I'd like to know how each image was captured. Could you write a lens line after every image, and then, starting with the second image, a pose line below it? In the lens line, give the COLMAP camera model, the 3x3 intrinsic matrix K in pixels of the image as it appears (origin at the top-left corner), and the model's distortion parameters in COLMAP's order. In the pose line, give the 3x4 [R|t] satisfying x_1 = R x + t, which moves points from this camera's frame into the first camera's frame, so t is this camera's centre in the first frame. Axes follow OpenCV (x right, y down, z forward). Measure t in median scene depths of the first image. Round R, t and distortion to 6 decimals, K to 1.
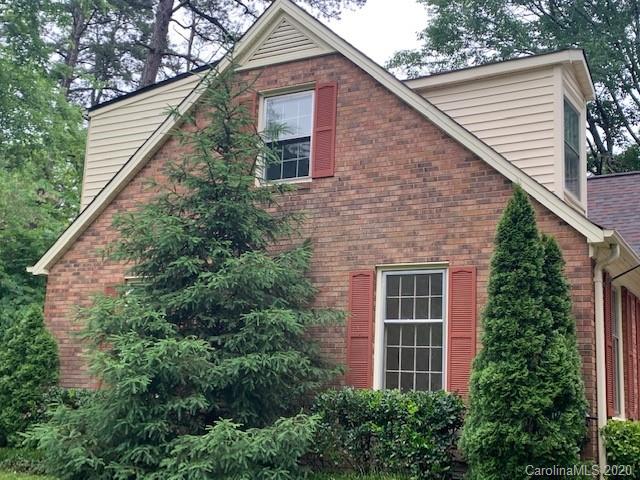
lens RADIAL K [[822.6, 0, 317.9], [0, 822.6, 236.5], [0, 0, 1]] dist [0.079404, 0.000000]
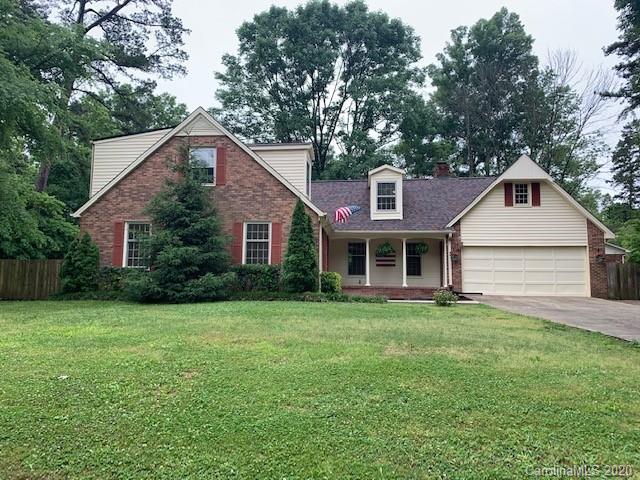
lens RADIAL K [[479.8, 0, 321.2], [0, 479.8, 241.6], [0, 0, 1]] dist [0.001741, 0.000081]
pose [[0.908404, 0.006130, 0.418048, -0.369136], [-0.053734, 0.993312, 0.102197, -0.072120], [-0.414626, -0.115299, 0.902658, -0.564366]]
